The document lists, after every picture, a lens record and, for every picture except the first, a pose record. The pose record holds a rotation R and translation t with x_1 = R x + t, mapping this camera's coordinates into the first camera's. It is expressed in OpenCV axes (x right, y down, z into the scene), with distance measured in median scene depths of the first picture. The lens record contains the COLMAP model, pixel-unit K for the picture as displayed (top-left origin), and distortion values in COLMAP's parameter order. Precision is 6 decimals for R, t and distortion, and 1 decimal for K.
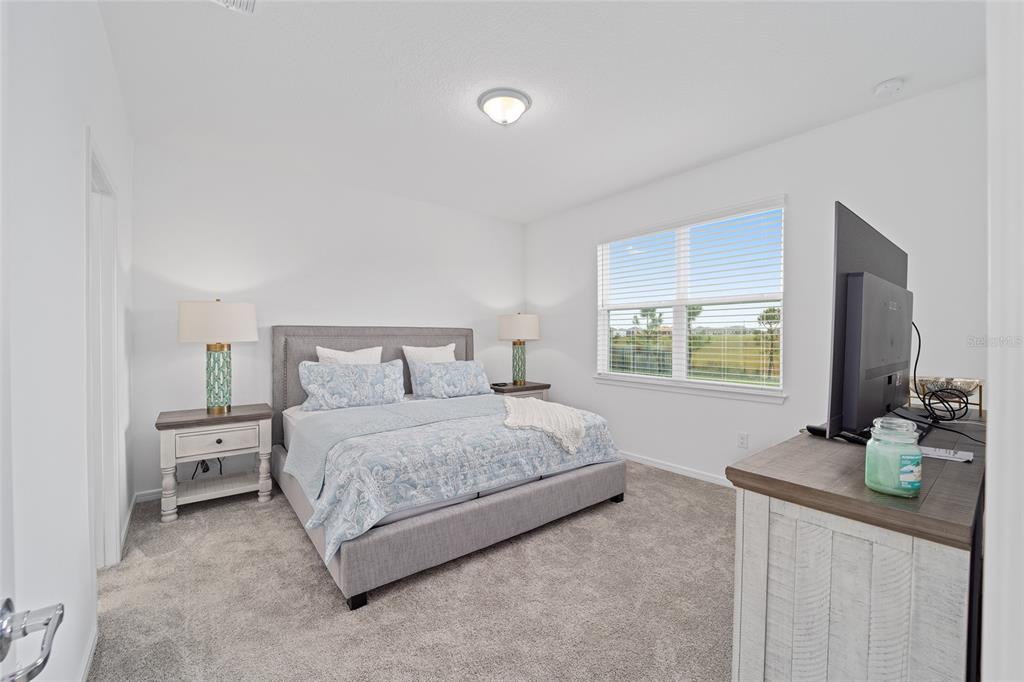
lens RADIAL K [[415.6, 0, 511.6], [0, 415.6, 341.0], [0, 0, 1]] dist [-0.010958, -0.000118]
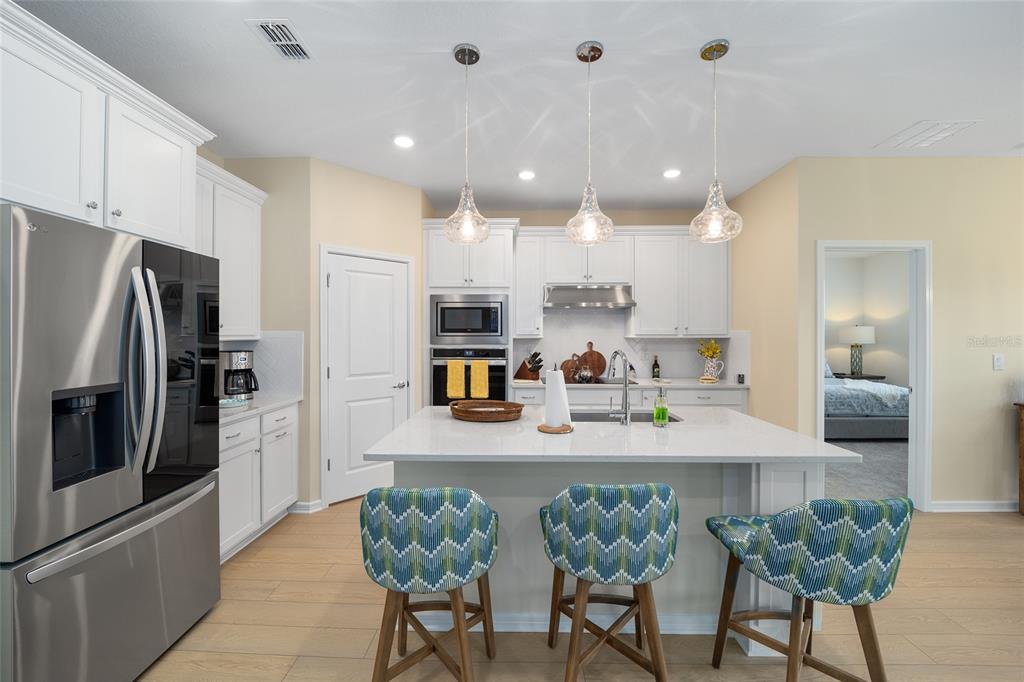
lens RADIAL K [[415.6, 0, 515.5], [0, 415.6, 335.5], [0, 0, 1]] dist [-0.010958, -0.000118]
pose [[0.771934, 0.003208, -0.635694, 0.022567], [-0.009479, 0.999934, -0.006465, -0.018631], [0.635631, 0.011016, 0.771914, -1.382691]]
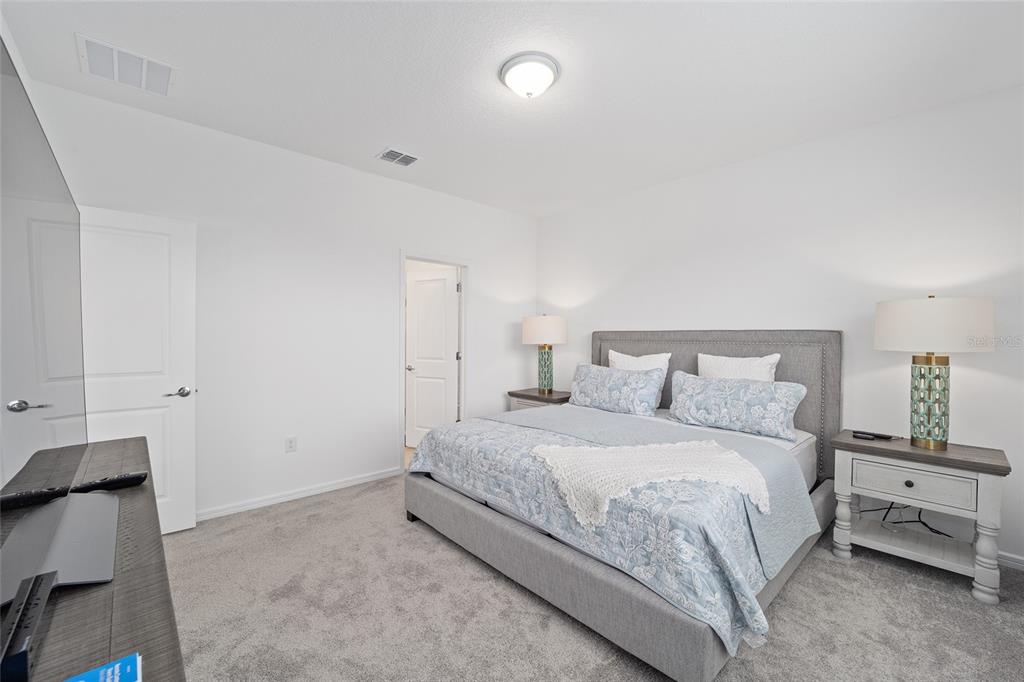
lens RADIAL K [[415.6, 0, 509.5], [0, 415.6, 341.0], [0, 0, 1]] dist [-0.010958, -0.000118]
pose [[0.060351, 0.008109, -0.998144, 0.727043], [-0.018473, 0.999805, 0.007006, -0.016726], [0.998006, 0.018016, 0.060489, 0.794740]]
